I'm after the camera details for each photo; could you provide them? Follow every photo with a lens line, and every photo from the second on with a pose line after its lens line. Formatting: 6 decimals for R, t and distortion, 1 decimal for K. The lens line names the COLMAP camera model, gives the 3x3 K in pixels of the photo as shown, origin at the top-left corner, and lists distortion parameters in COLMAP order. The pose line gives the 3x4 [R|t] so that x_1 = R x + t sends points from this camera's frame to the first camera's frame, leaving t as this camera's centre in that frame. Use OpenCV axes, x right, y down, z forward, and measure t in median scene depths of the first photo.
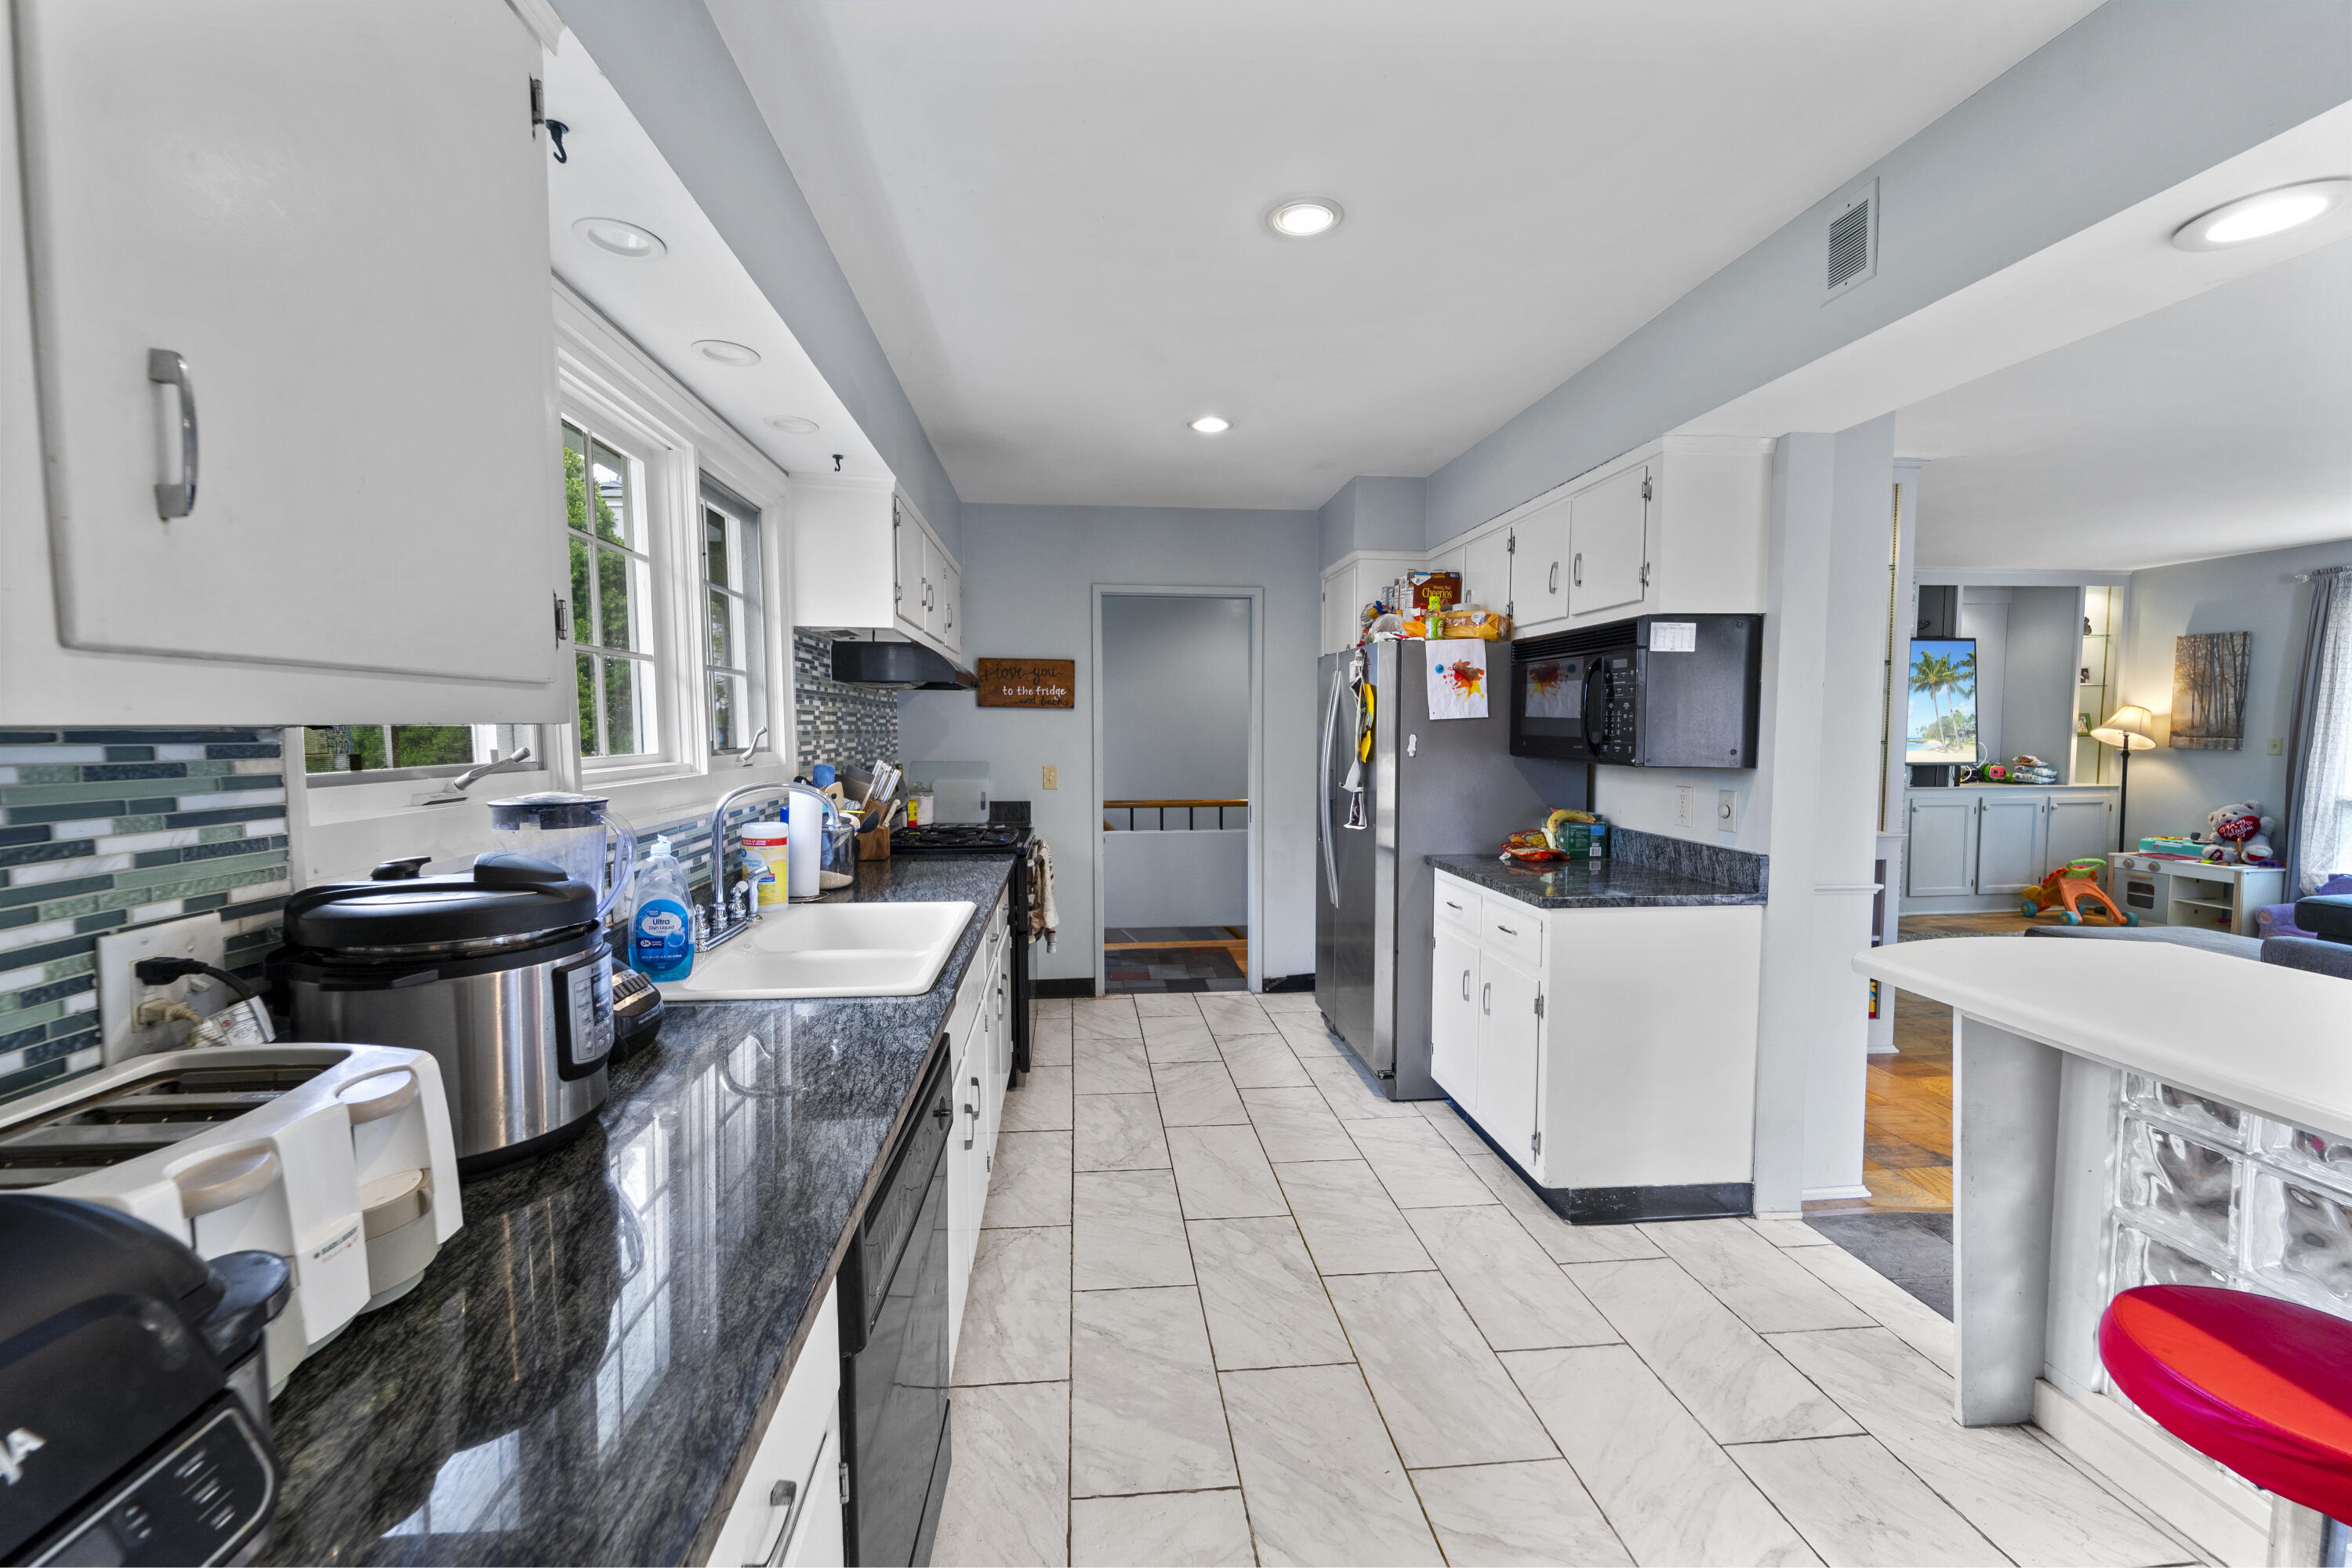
lens RADIAL K [[946.5, 0, 1160.9], [0, 946.5, 782.0], [0, 0, 1]] dist [0.003652, -0.002366]
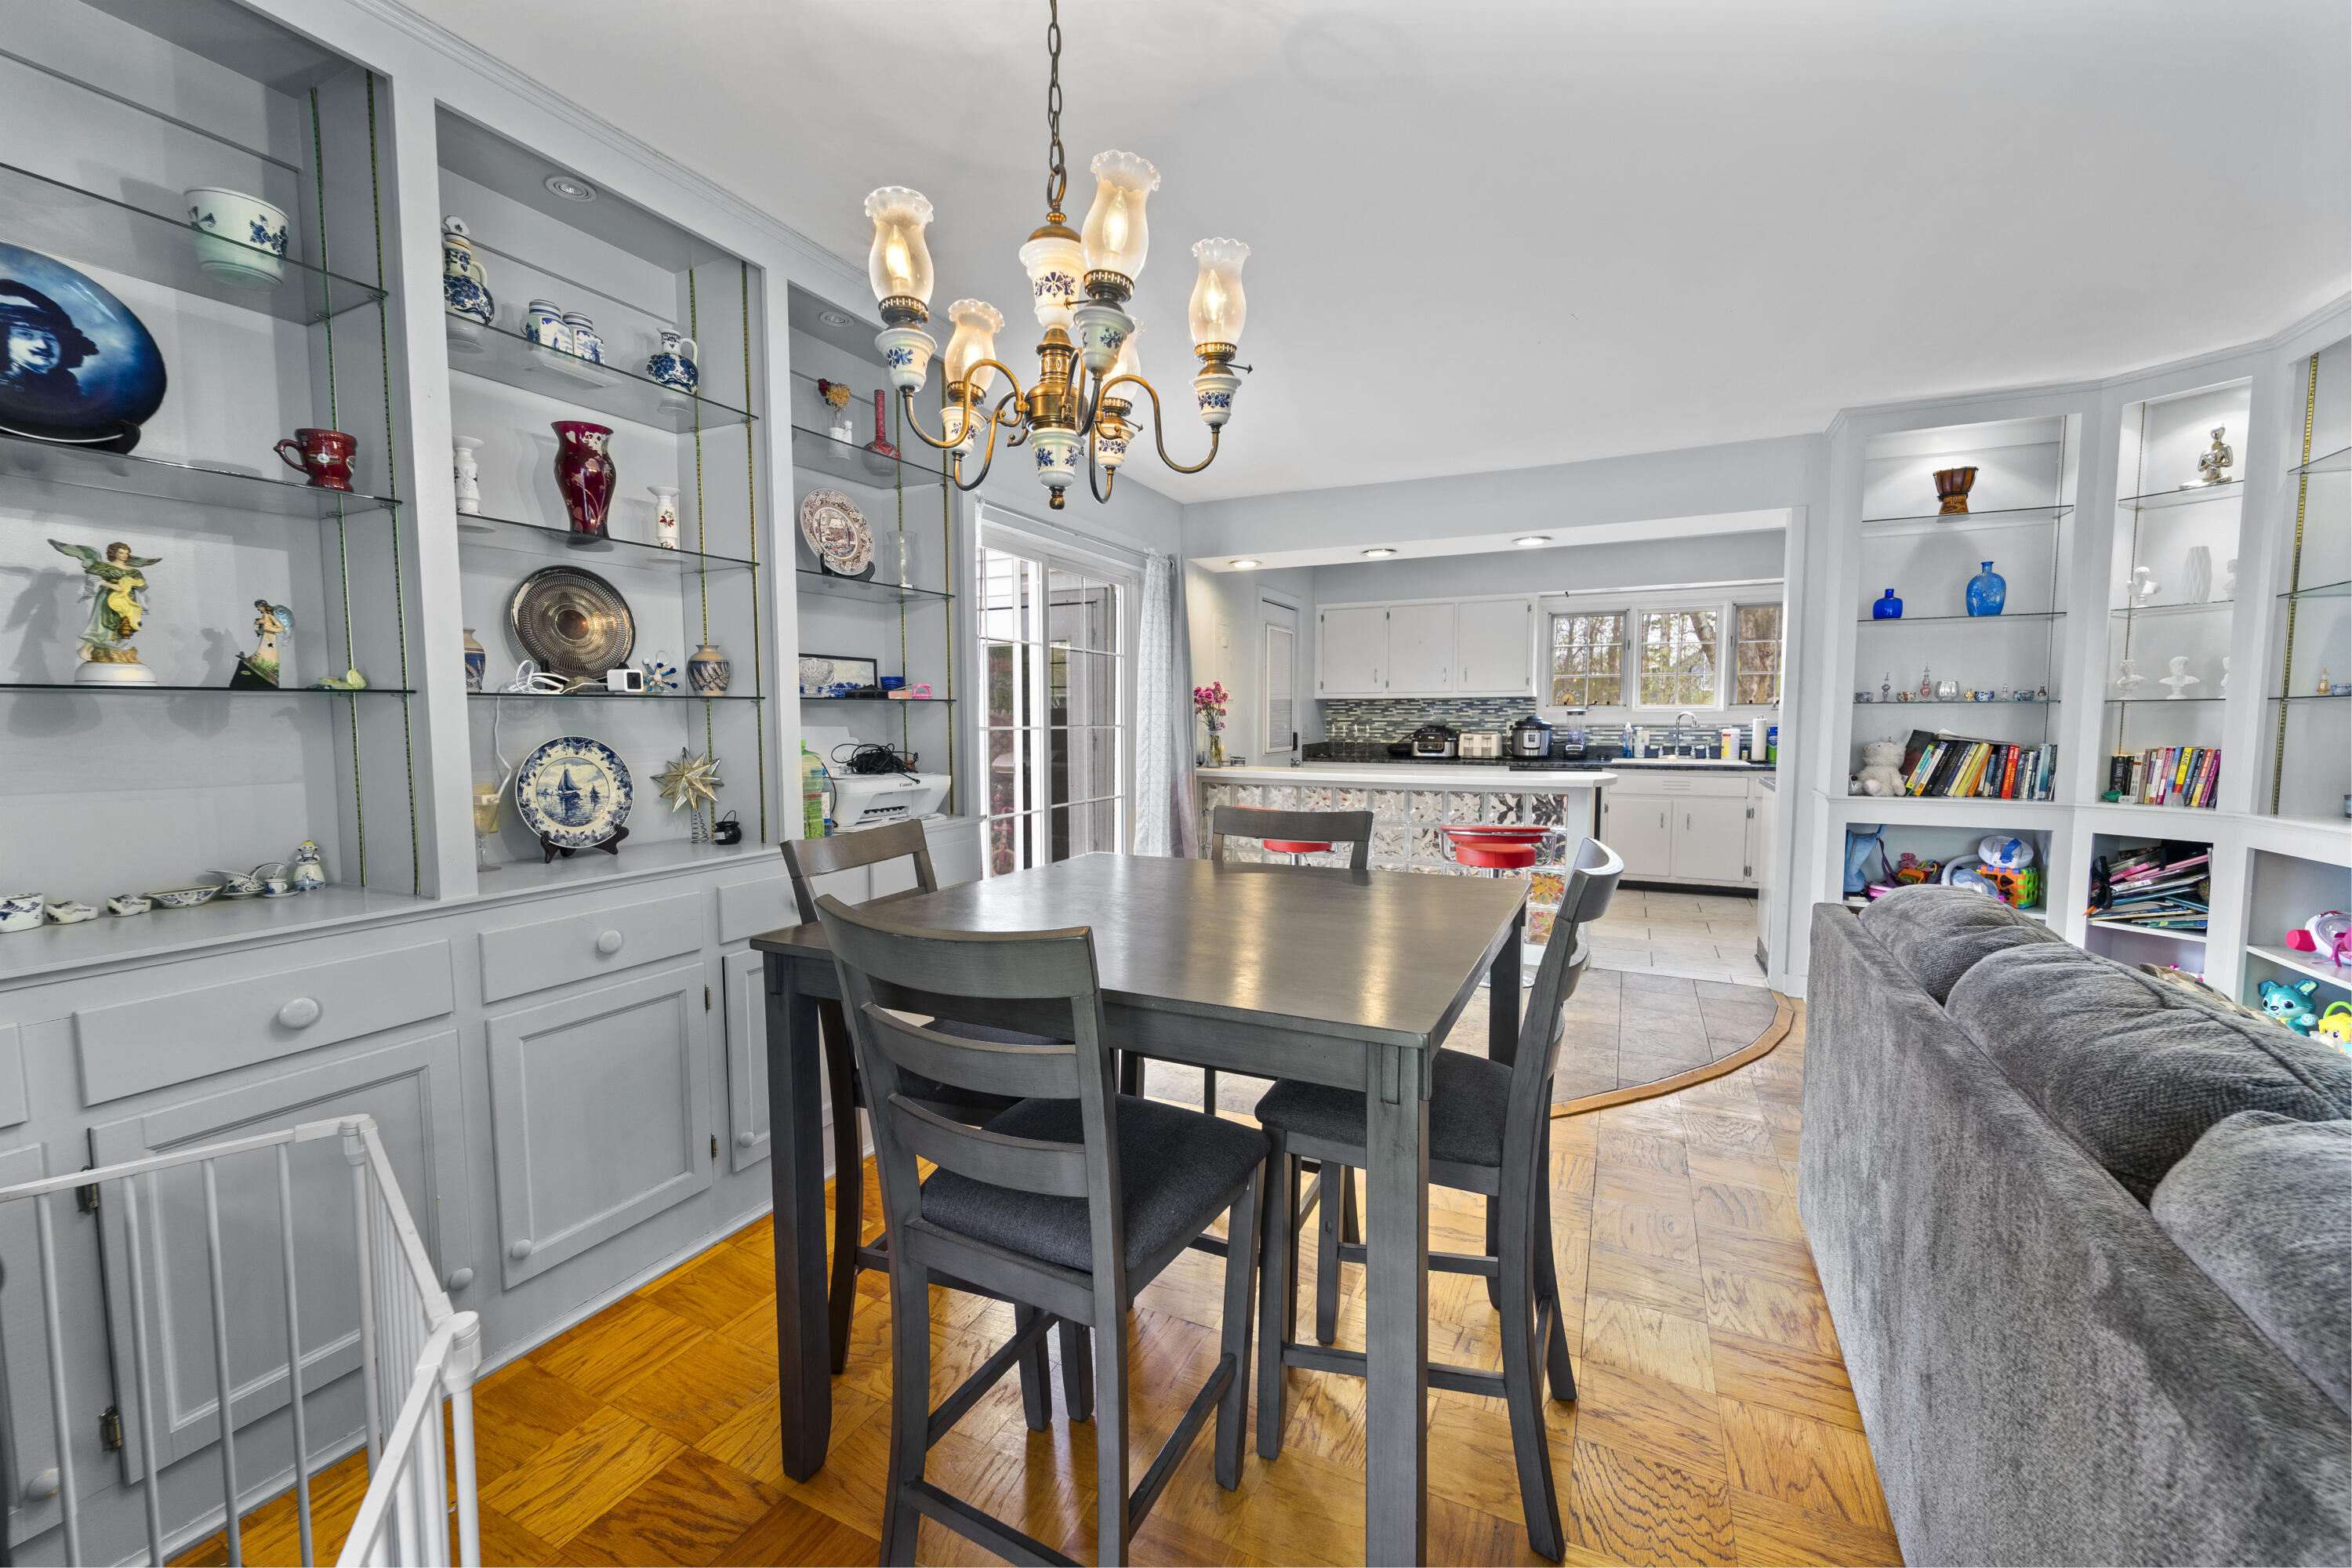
lens RADIAL K [[946.5, 0, 1157.7], [0, 946.5, 788.7], [0, 0, 1]] dist [0.003652, -0.002366]
pose [[-0.530934, 0.070226, -0.844498, 2.251887], [-0.046212, 0.992678, 0.111602, -0.013616], [0.846152, 0.098279, -0.523802, 0.809269]]
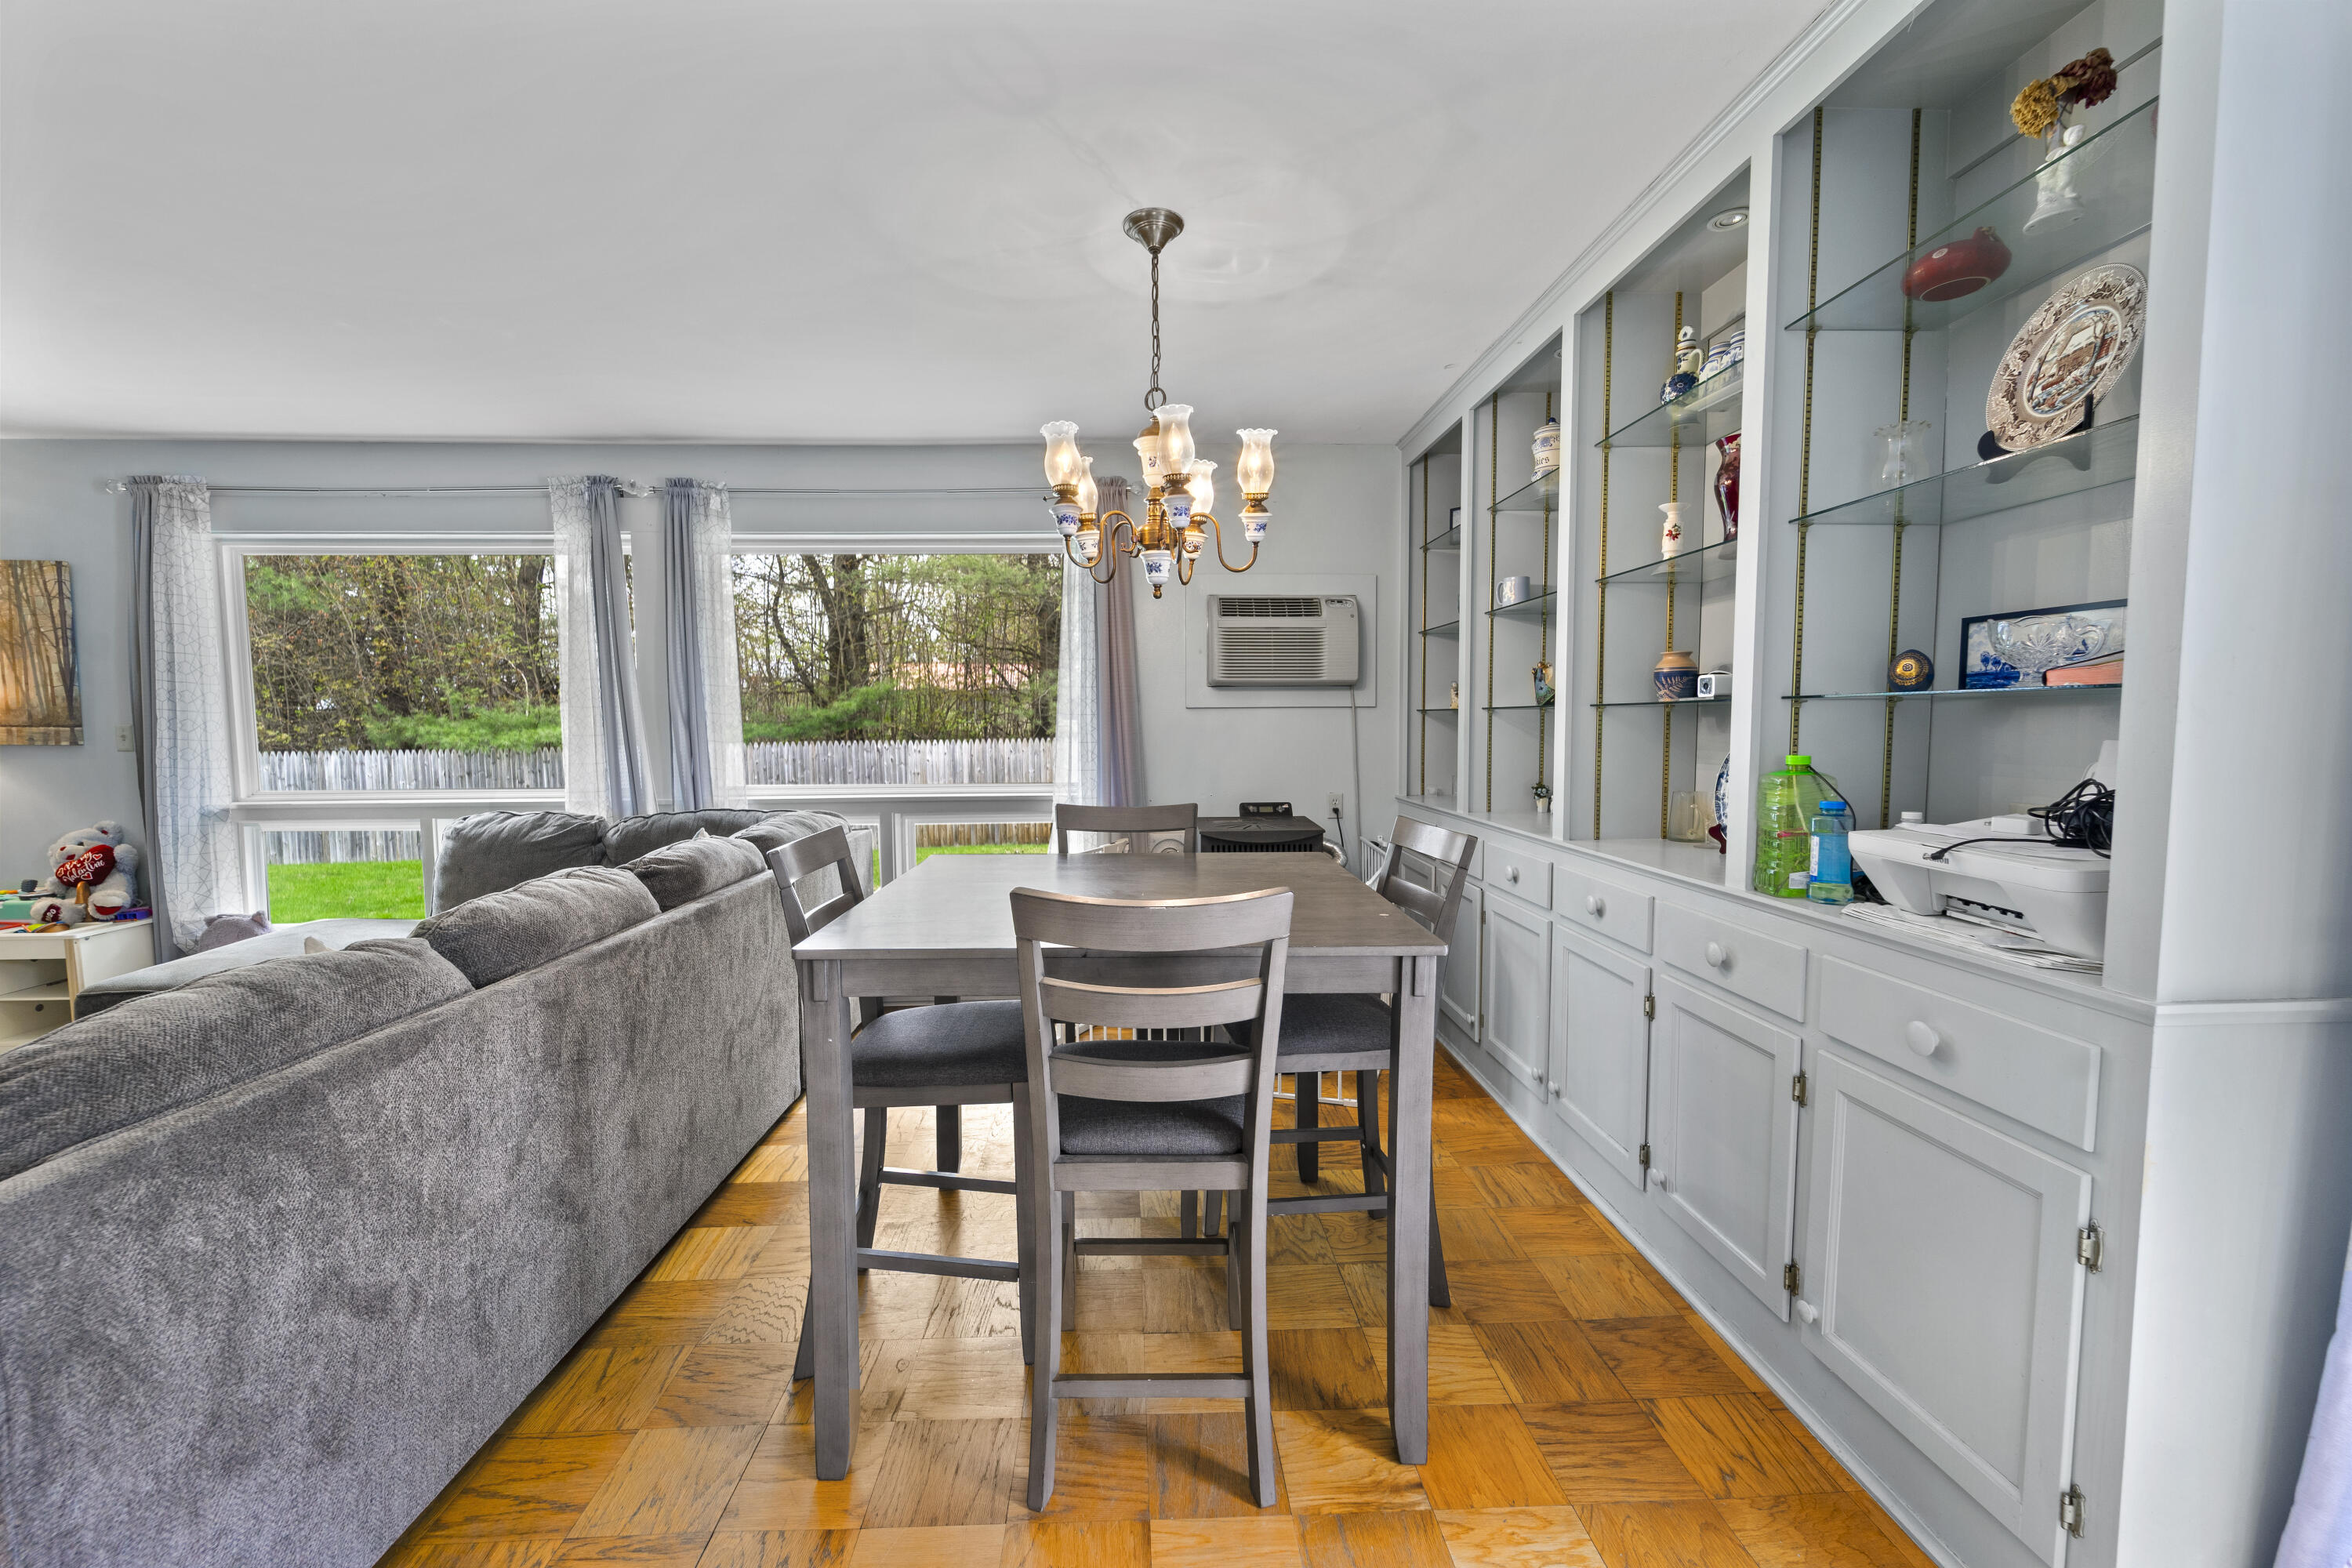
lens RADIAL K [[946.5, 0, 1166.9], [0, 946.5, 784.1], [0, 0, 1]] dist [0.003652, -0.002366]
pose [[0.048563, -0.065921, 0.996642, 1.072944], [0.067182, 0.995776, 0.062591, 0.004263], [-0.996558, 0.063917, 0.052786, 0.456963]]
